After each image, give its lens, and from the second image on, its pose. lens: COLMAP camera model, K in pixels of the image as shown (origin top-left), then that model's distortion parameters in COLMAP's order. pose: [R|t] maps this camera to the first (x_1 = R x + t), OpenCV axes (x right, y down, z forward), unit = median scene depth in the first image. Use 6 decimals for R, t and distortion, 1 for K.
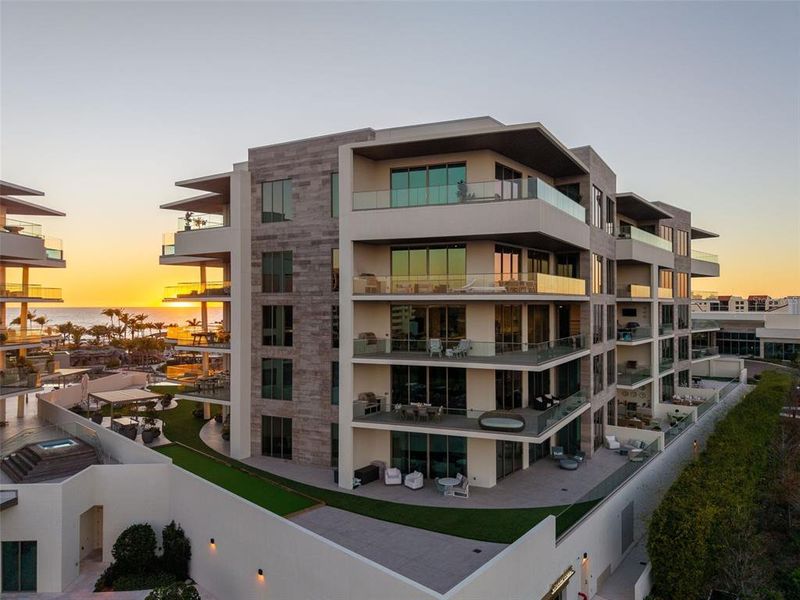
lens RADIAL K [[531.8, 0, 397.6], [0, 531.8, 299.9], [0, 0, 1]] dist [0.027633, -0.029536]
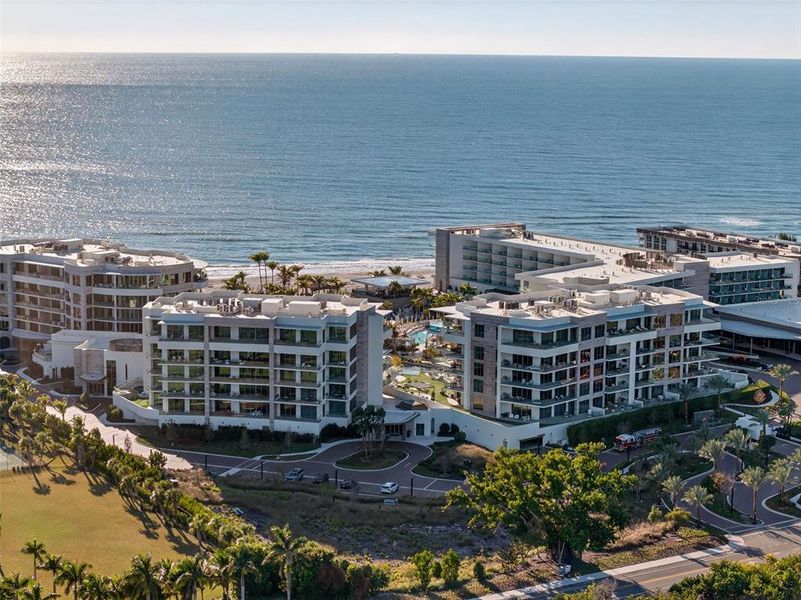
lens RADIAL K [[1629.2, 0, 400.6], [0, 1629.2, 296.8], [0, 0, 1]] dist [-0.176987, 0.000000]
pose [[0.977545, 0.042258, -0.206445, 1.320430], [-0.007471, 0.986021, 0.166454, -2.016658], [0.210593, -0.161174, 0.964196, -8.493344]]
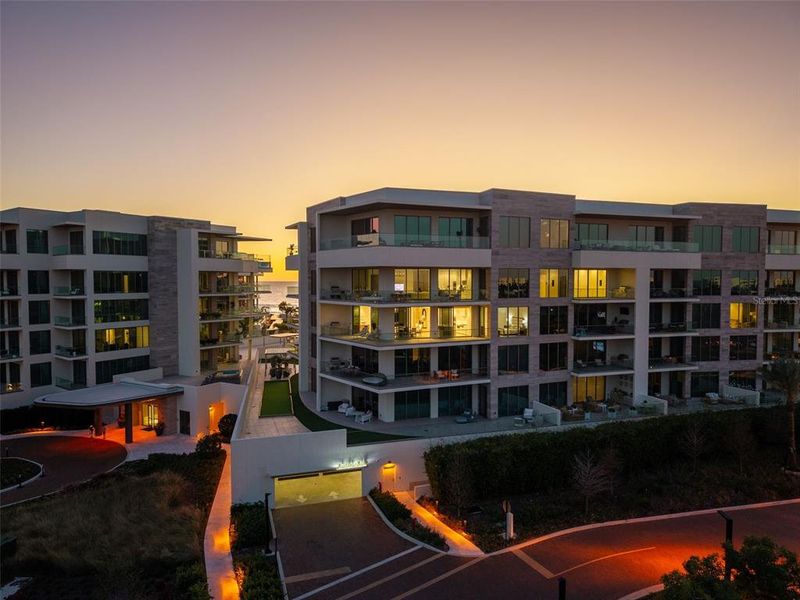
lens RADIAL K [[531.8, 0, 405.4], [0, 531.8, 302.2], [0, 0, 1]] dist [0.027633, -0.029536]
pose [[0.844788, 0.024298, -0.534549, 0.913011], [0.002980, 0.998739, 0.050108, -0.073311], [0.535093, -0.043924, 0.843651, -0.255162]]
